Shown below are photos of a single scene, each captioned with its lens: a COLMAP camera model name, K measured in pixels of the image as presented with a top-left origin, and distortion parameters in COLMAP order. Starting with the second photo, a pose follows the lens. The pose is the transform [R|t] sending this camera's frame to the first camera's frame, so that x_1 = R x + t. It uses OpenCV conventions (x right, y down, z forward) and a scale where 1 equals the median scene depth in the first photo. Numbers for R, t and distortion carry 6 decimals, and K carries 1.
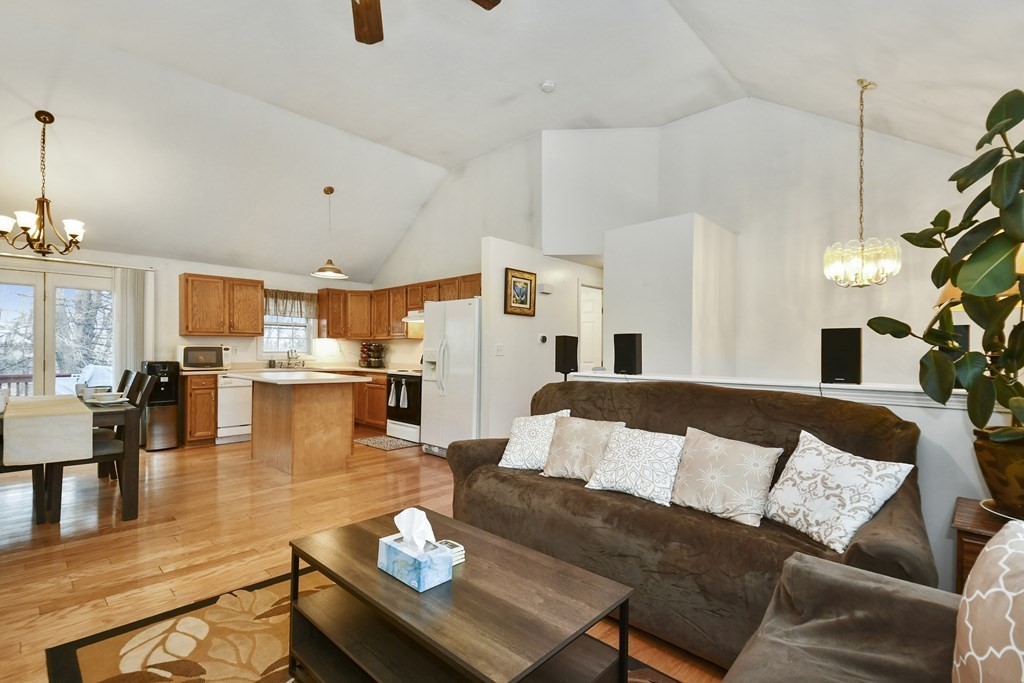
lens RADIAL K [[465.5, 0, 502.0], [0, 465.5, 351.0], [0, 0, 1]] dist [0.034817, -0.028998]
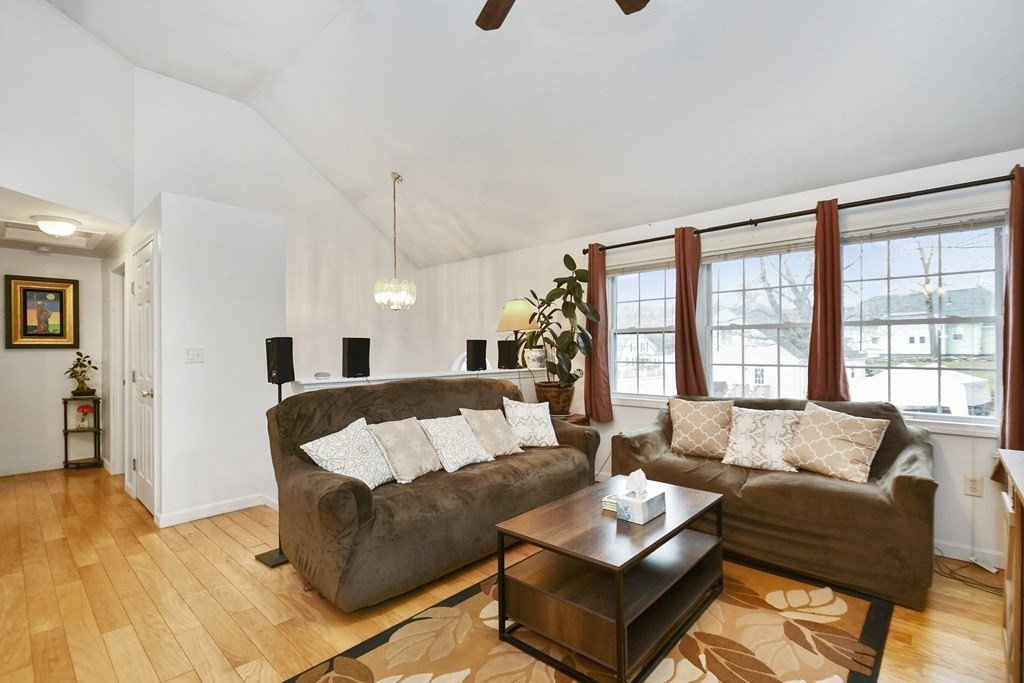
lens RADIAL K [[465.5, 0, 502.0], [0, 465.5, 351.0], [0, 0, 1]] dist [0.034817, -0.028998]
pose [[-0.017933, -0.008469, 0.999803, -0.407136], [0.006738, 0.999940, 0.008591, -0.008298], [-0.999816, 0.006891, -0.017875, 0.369130]]
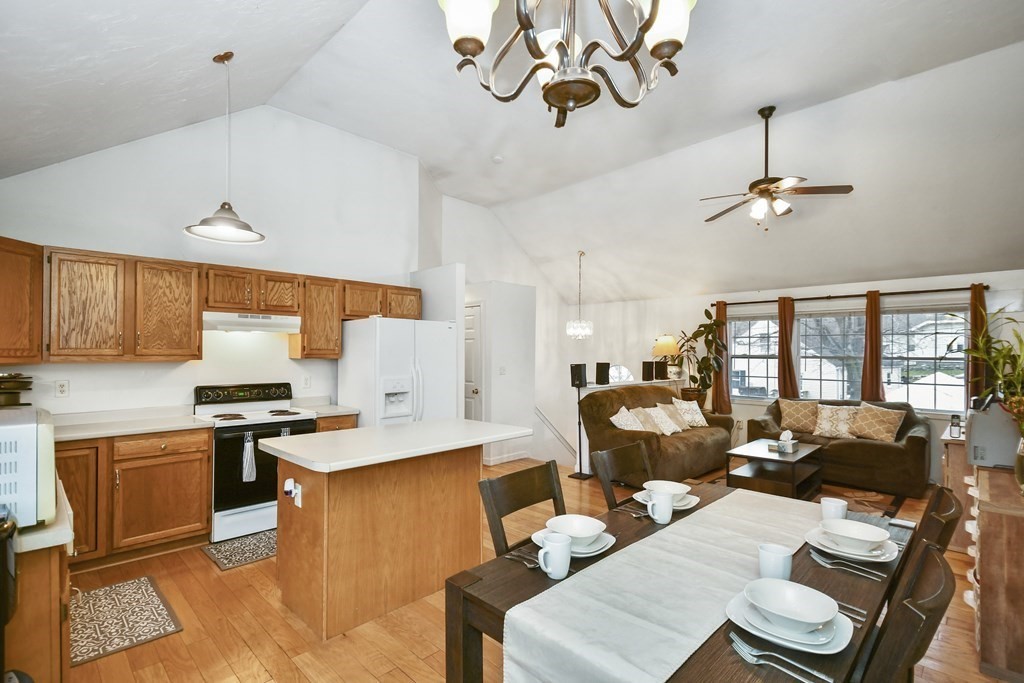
lens RADIAL K [[479.7, 0, 496.9], [0, 479.7, 350.9], [0, 0, 1]] dist [0.001867, -0.000599]
pose [[0.027054, -0.003596, 0.999628, -0.880154], [-0.003633, 0.999987, 0.003695, -0.048186], [-0.999627, -0.003732, 0.027041, 0.731193]]
